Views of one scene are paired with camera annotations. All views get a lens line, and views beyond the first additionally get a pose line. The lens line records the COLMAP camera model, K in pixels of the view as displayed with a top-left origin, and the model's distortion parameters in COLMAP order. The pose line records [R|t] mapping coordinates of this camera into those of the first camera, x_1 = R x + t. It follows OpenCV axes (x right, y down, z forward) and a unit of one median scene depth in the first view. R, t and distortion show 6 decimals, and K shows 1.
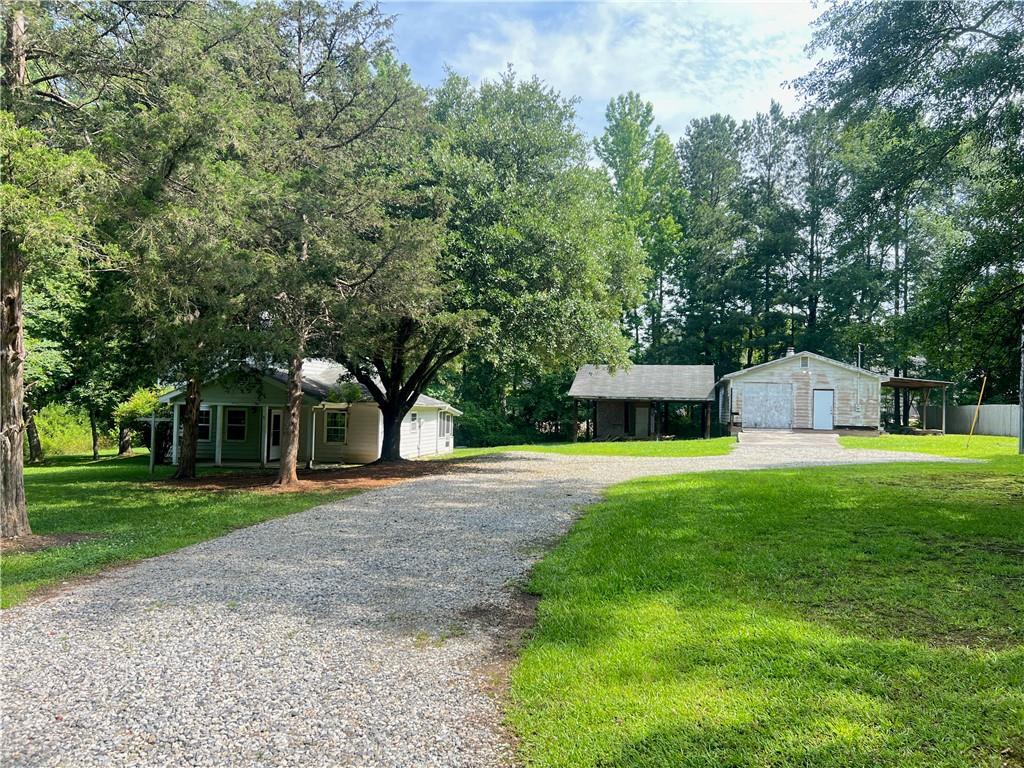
lens RADIAL K [[764.0, 0, 513.7], [0, 764.0, 388.2], [0, 0, 1]] dist [0.039876, -0.046606]
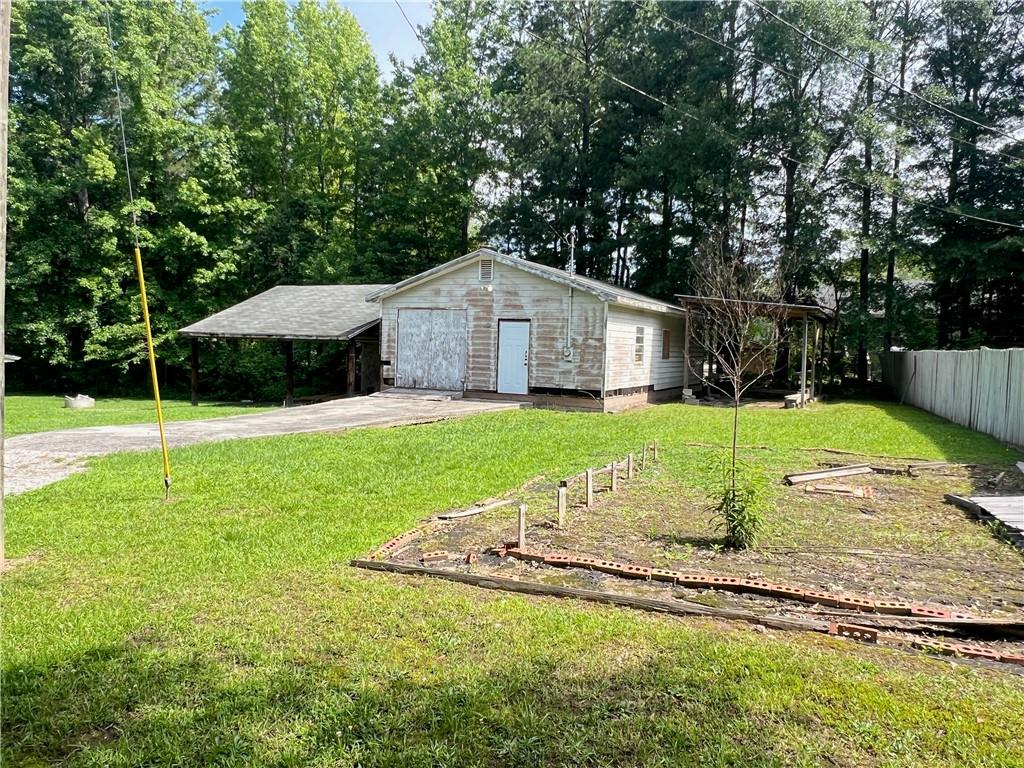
lens RADIAL K [[735.1, 0, 508.0], [0, 735.1, 378.8], [0, 0, 1]] dist [-0.001036, -0.001985]
pose [[0.964885, 0.017535, -0.262088, 0.531820], [-0.001221, 0.998058, 0.062280, 0.010910], [0.262671, -0.059773, 0.963032, 0.496831]]
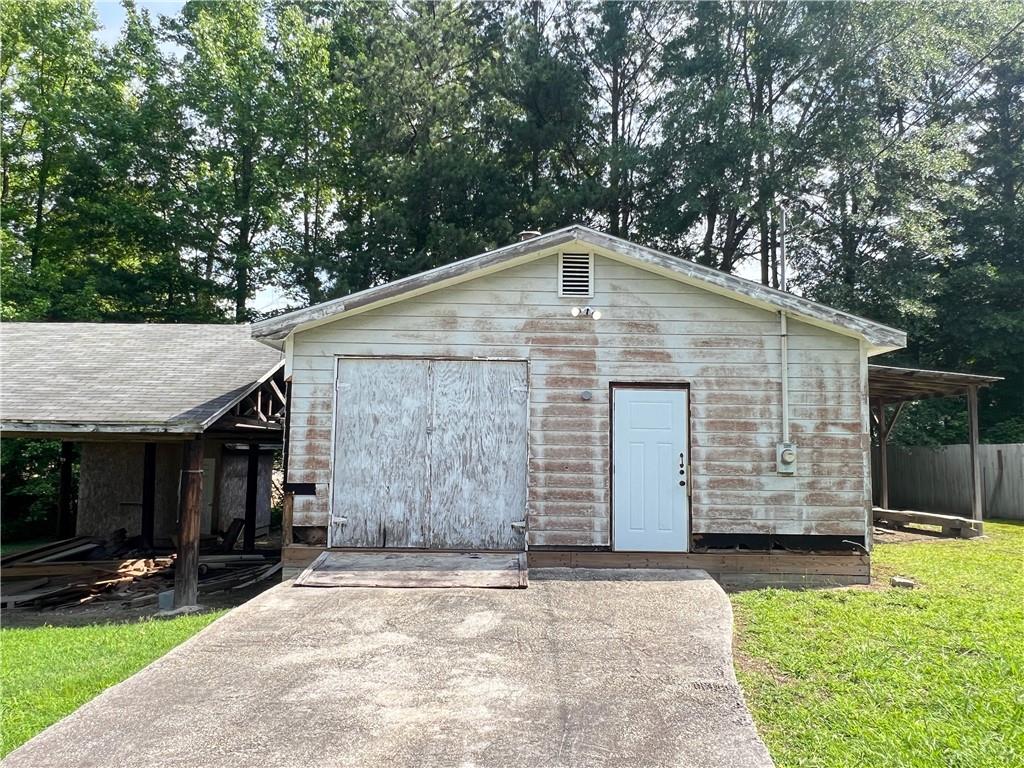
lens RADIAL K [[735.1, 0, 508.1], [0, 735.1, 379.3], [0, 0, 1]] dist [-0.001036, -0.001985]
pose [[0.980843, 0.009957, 0.194547, 0.312032], [0.003978, 0.997461, -0.071102, 0.016402], [-0.194761, 0.070513, 0.978313, 0.776374]]
